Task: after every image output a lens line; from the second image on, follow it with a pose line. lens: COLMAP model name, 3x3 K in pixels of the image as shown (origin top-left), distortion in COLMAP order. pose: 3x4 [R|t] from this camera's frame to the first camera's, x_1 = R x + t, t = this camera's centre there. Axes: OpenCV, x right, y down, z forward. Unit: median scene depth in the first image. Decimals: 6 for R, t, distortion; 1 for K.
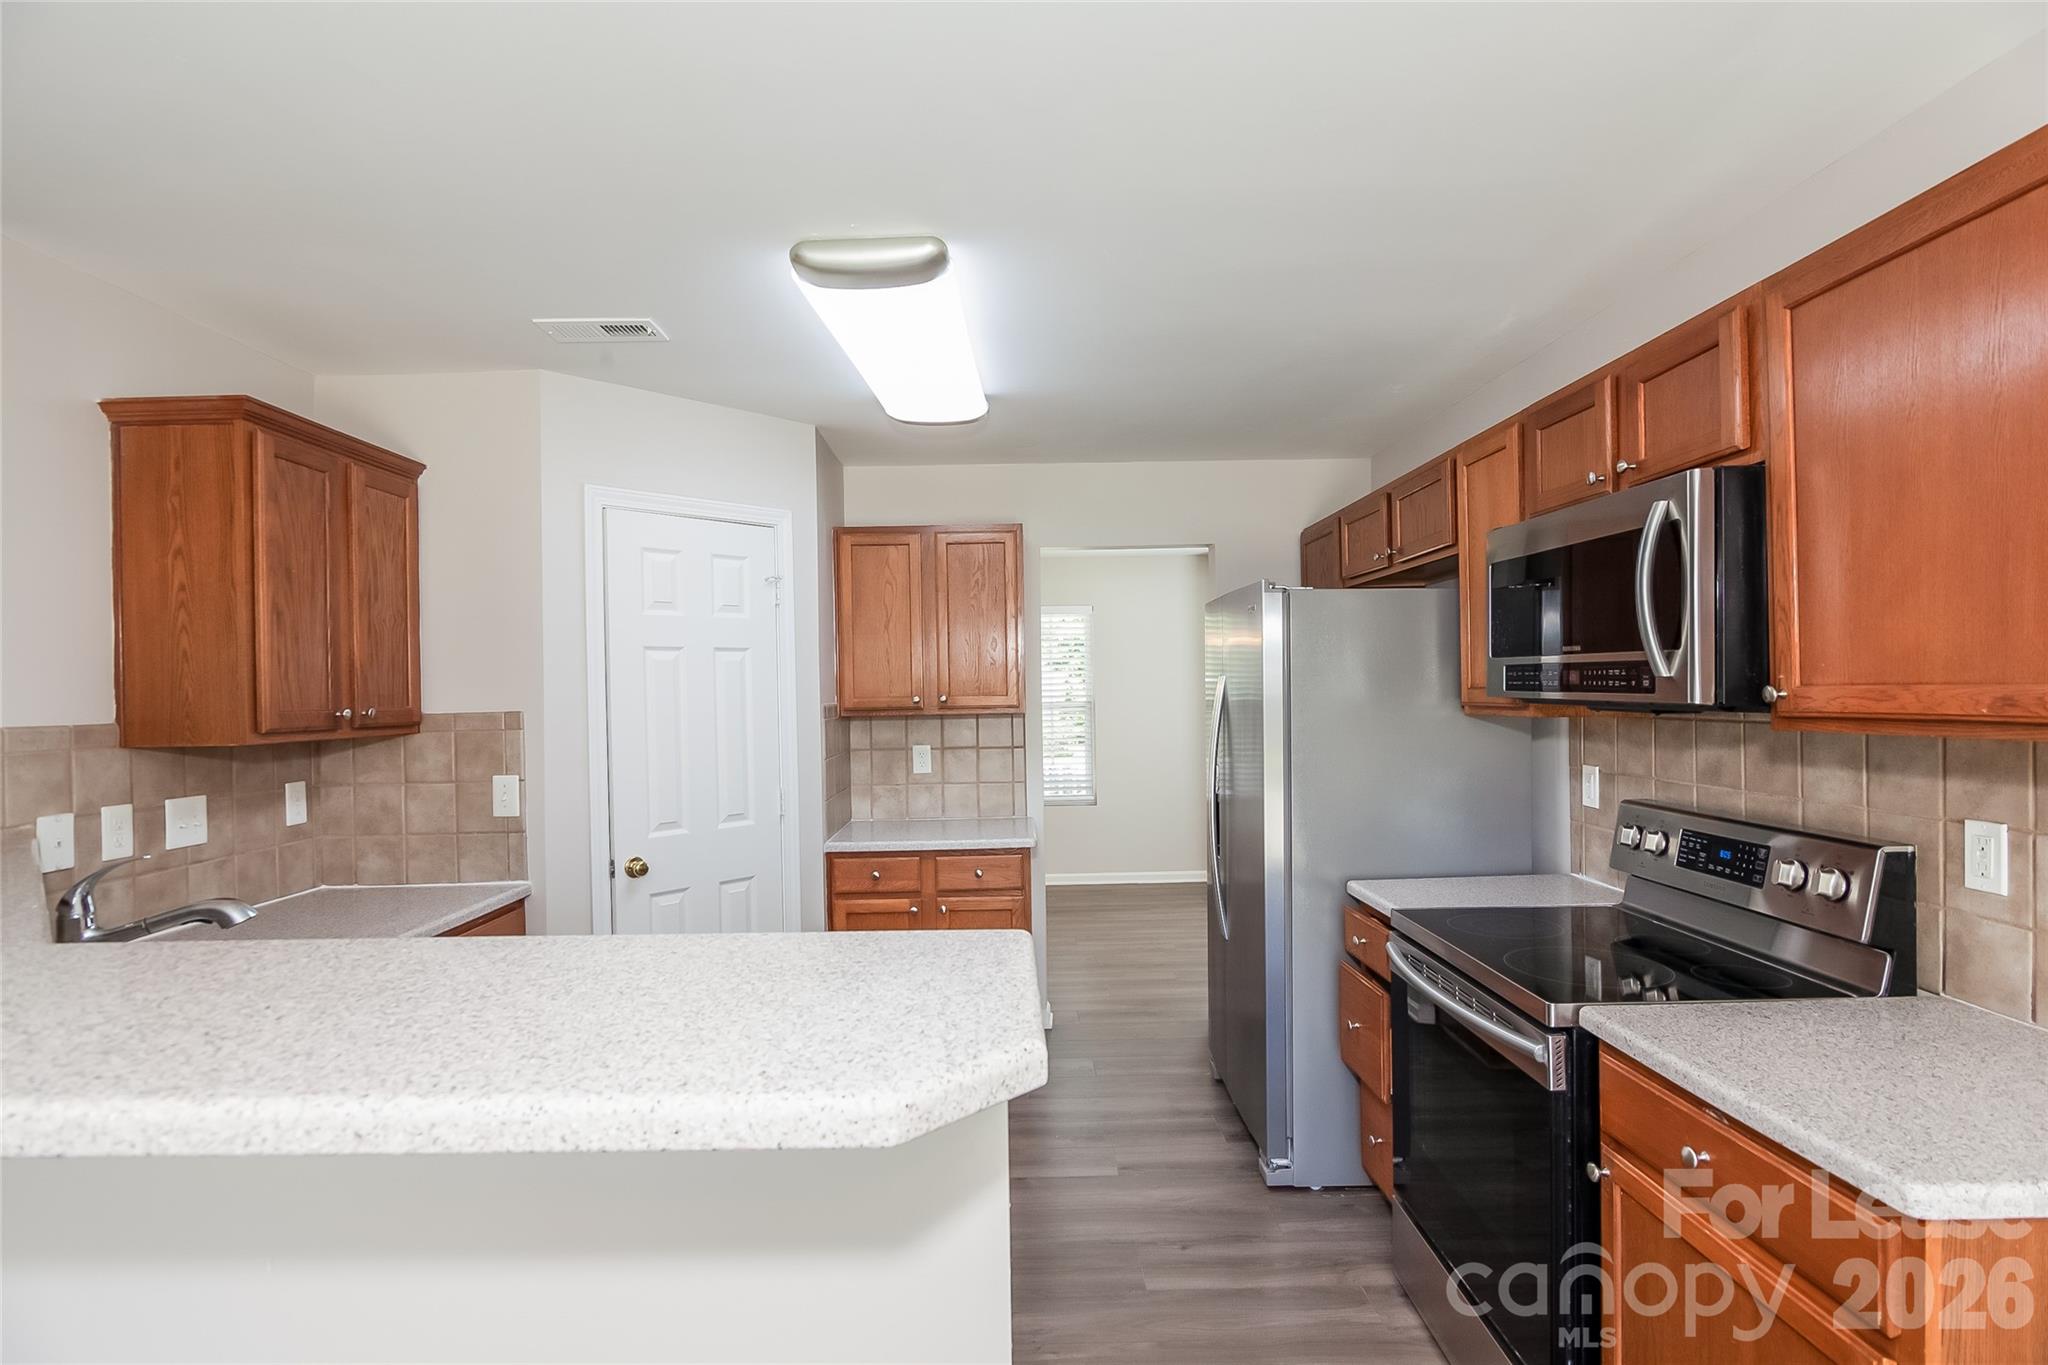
lens RADIAL K [[1014.8, 0, 1027.8], [0, 1014.8, 675.4], [0, 0, 1]] dist [-0.003675, -0.000505]
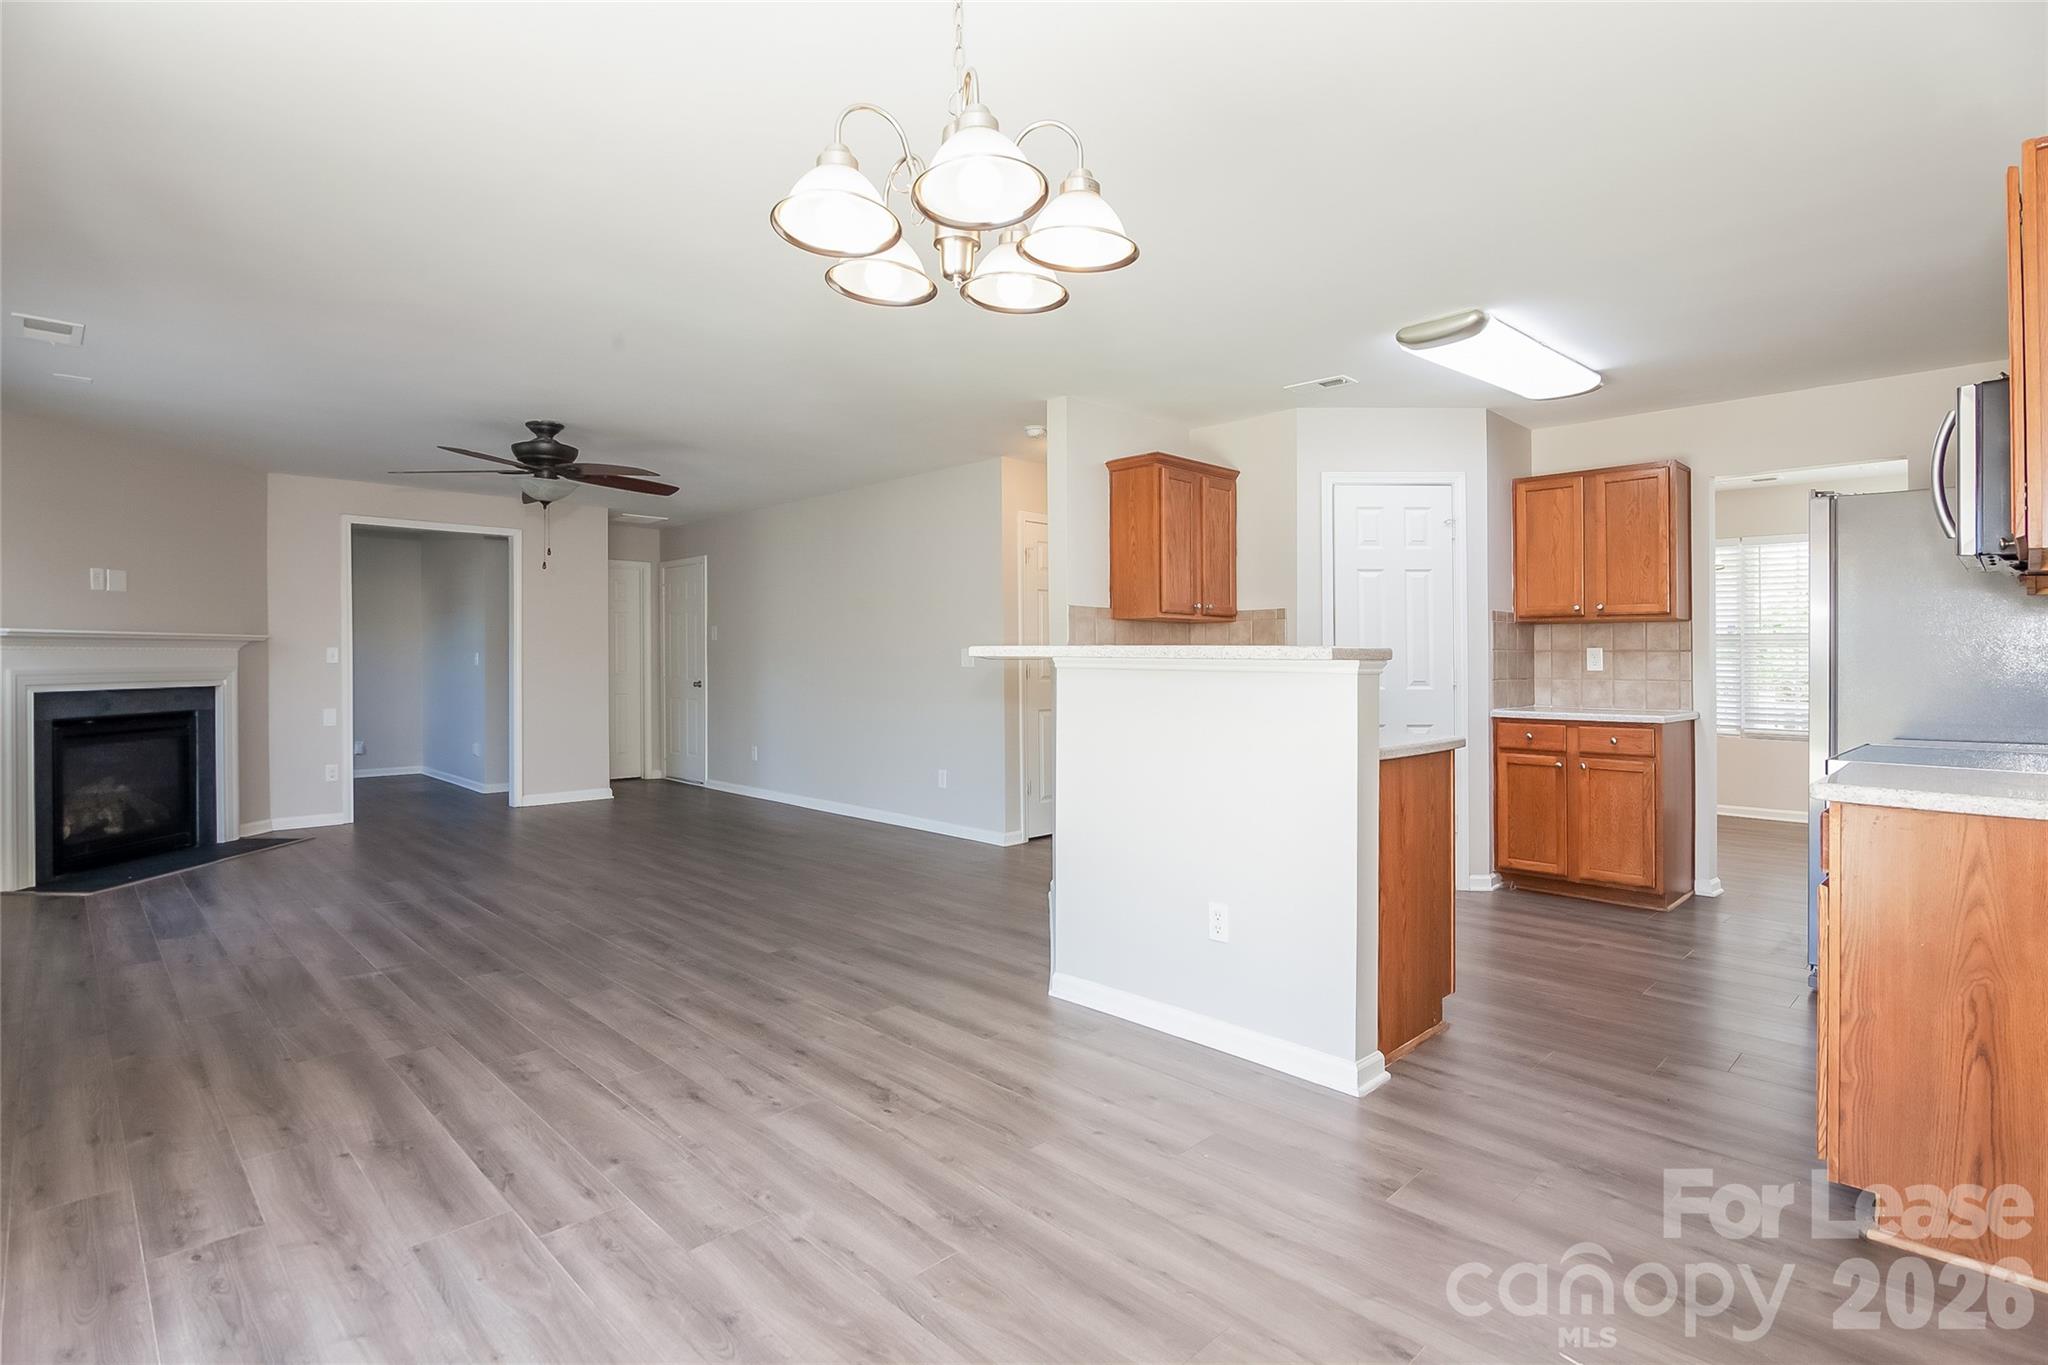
lens RADIAL K [[1014.8, 0, 1027.8], [0, 1014.8, 675.4], [0, 0, 1]] dist [-0.003675, -0.000505]
pose [[0.695842, 0.031131, -0.717520, 0.400835], [-0.006514, 0.999293, 0.037038, 0.080565], [0.718165, -0.021099, 0.695553, -0.475275]]
